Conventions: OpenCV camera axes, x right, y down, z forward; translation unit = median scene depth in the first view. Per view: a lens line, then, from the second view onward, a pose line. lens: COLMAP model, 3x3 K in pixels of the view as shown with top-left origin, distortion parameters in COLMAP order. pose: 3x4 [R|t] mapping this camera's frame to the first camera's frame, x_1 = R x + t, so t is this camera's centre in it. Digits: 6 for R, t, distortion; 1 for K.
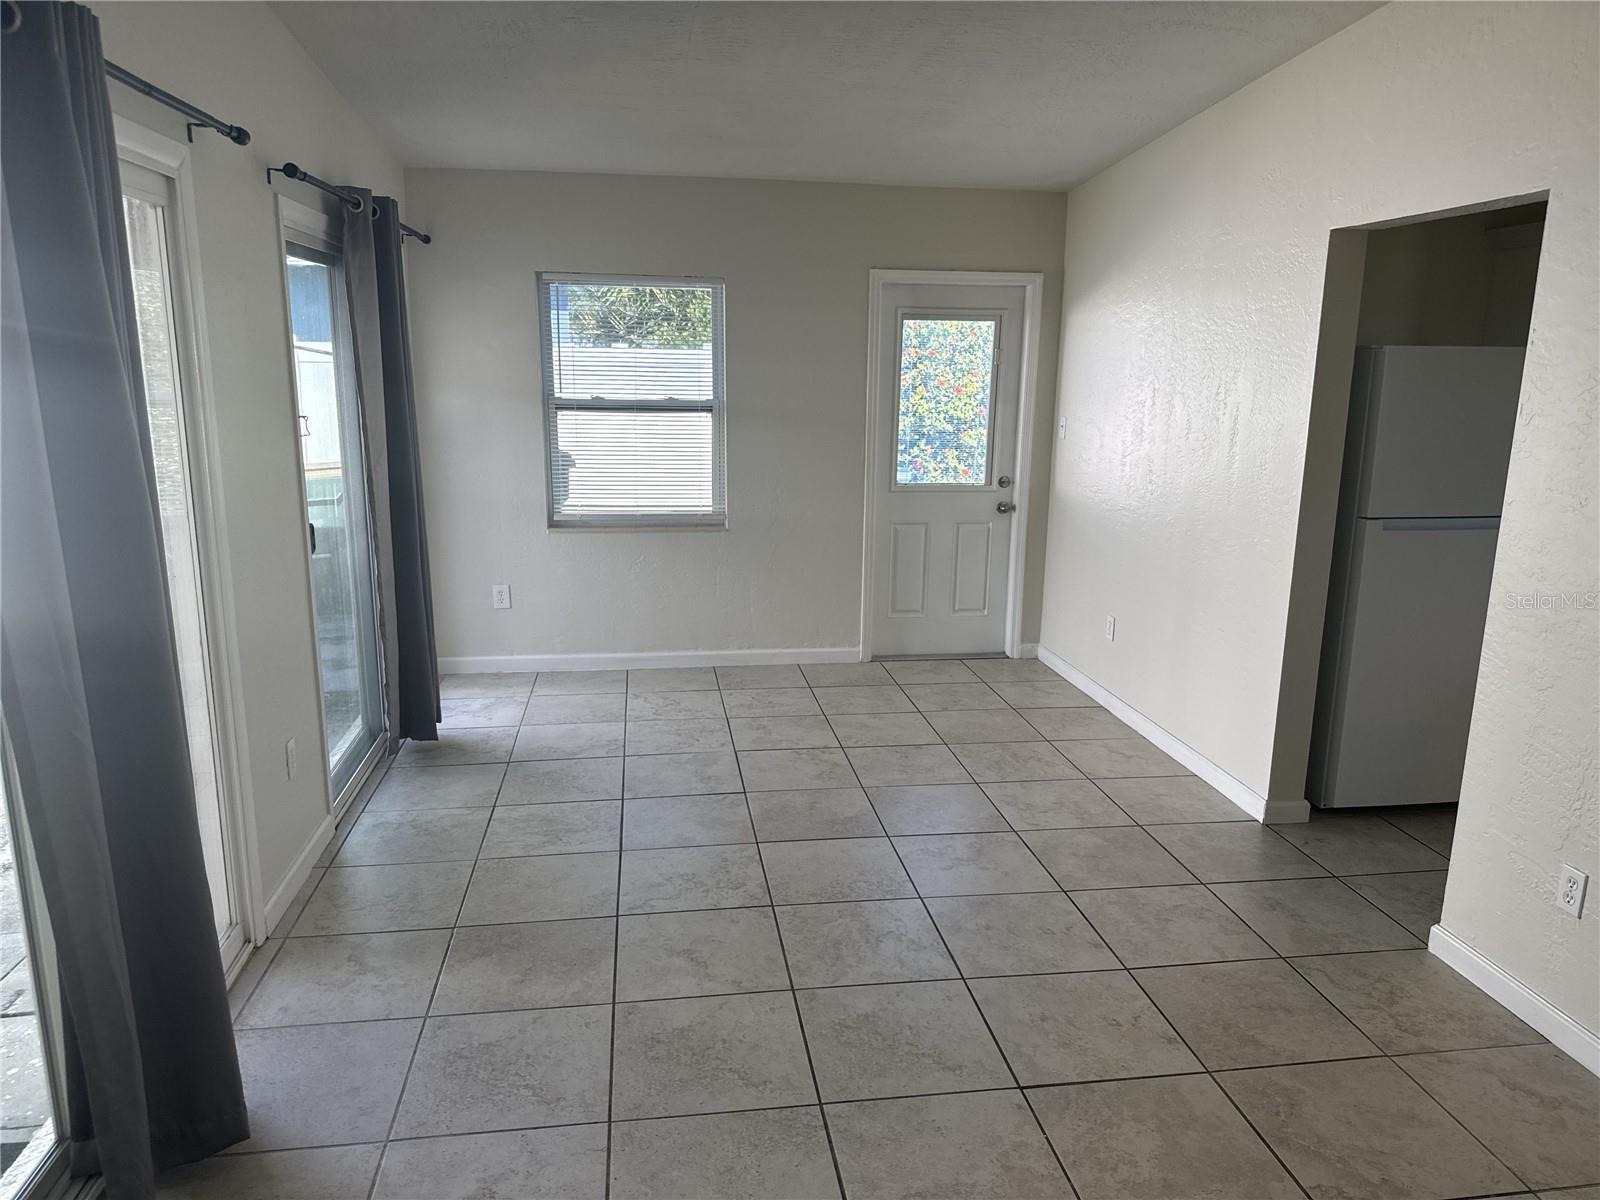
lens RADIAL K [[1139.5, 0, 800.0], [0, 1139.5, 600.0], [0, 0, 1]] dist [0.132966, -0.212338]
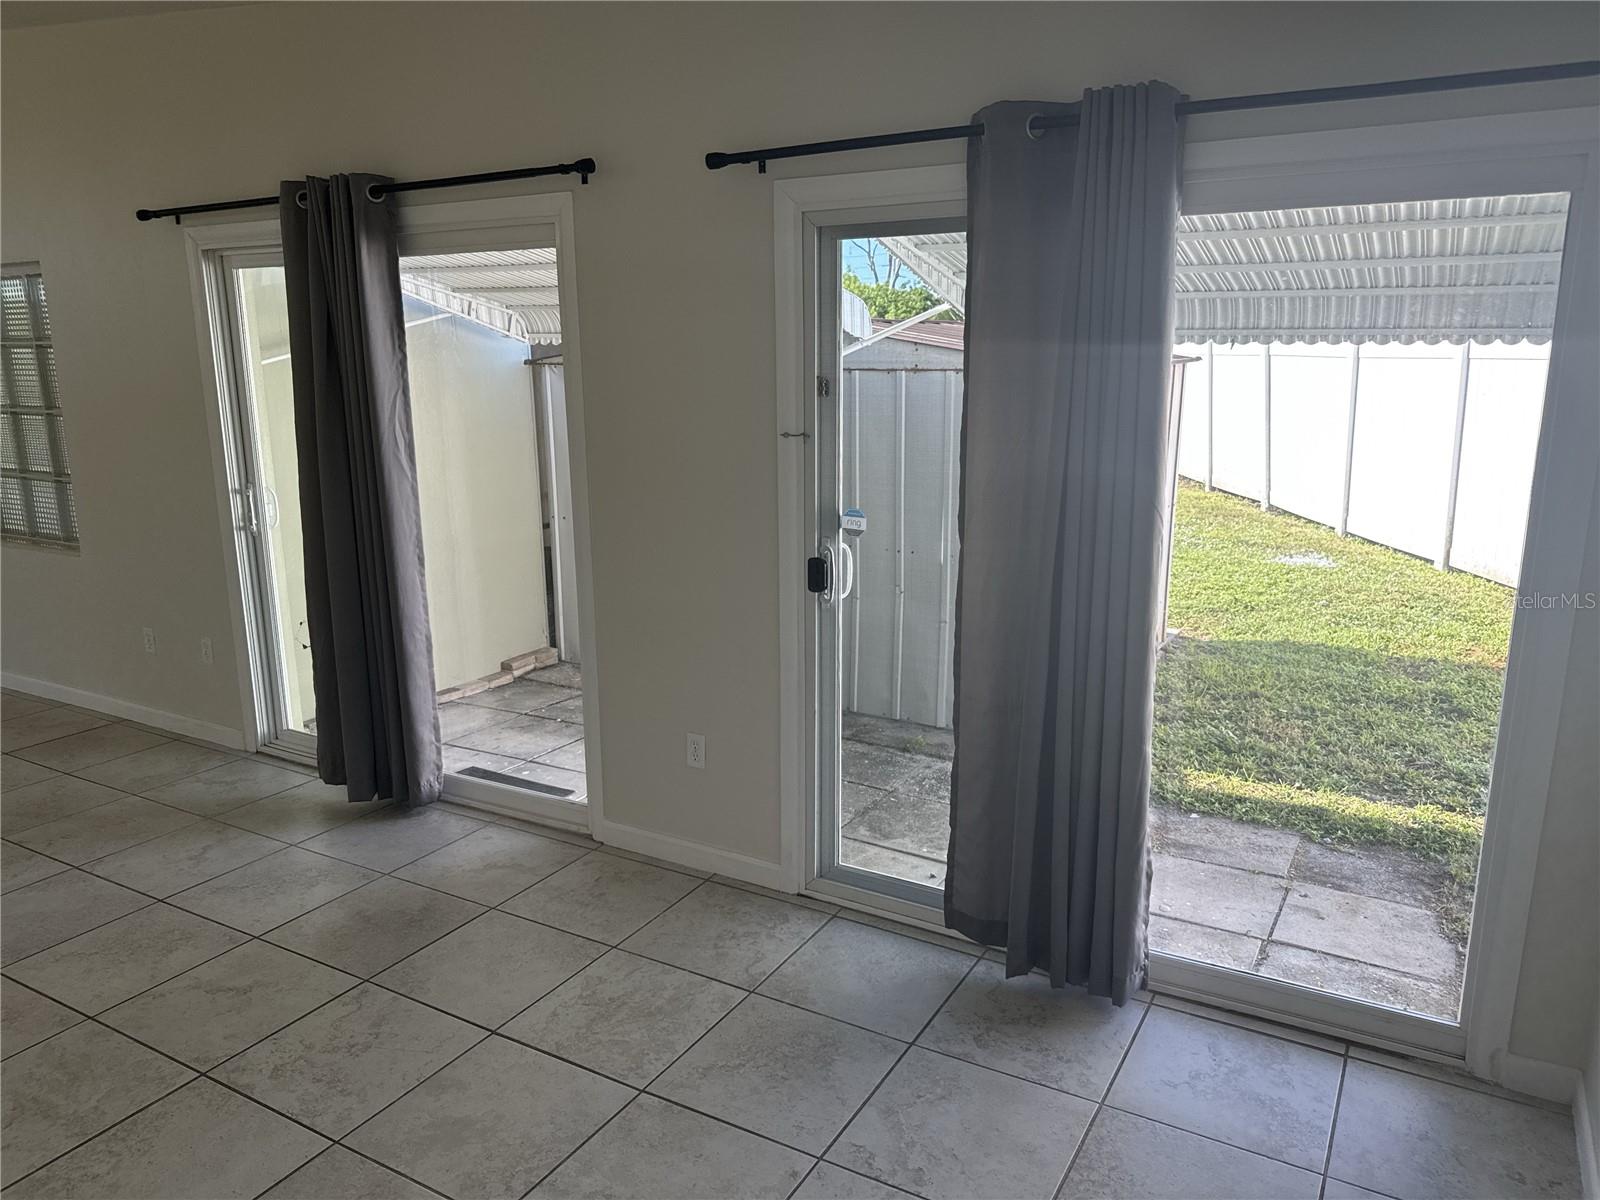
lens RADIAL K [[1139.5, 0, 800.0], [0, 1139.5, 600.0], [0, 0, 1]] dist [0.132966, -0.212338]
pose [[-0.622504, 0.154340, -0.767247, 0.161541], [-0.162610, 0.933458, 0.319709, -0.200498], [0.765537, 0.323782, -0.555984, 0.968493]]
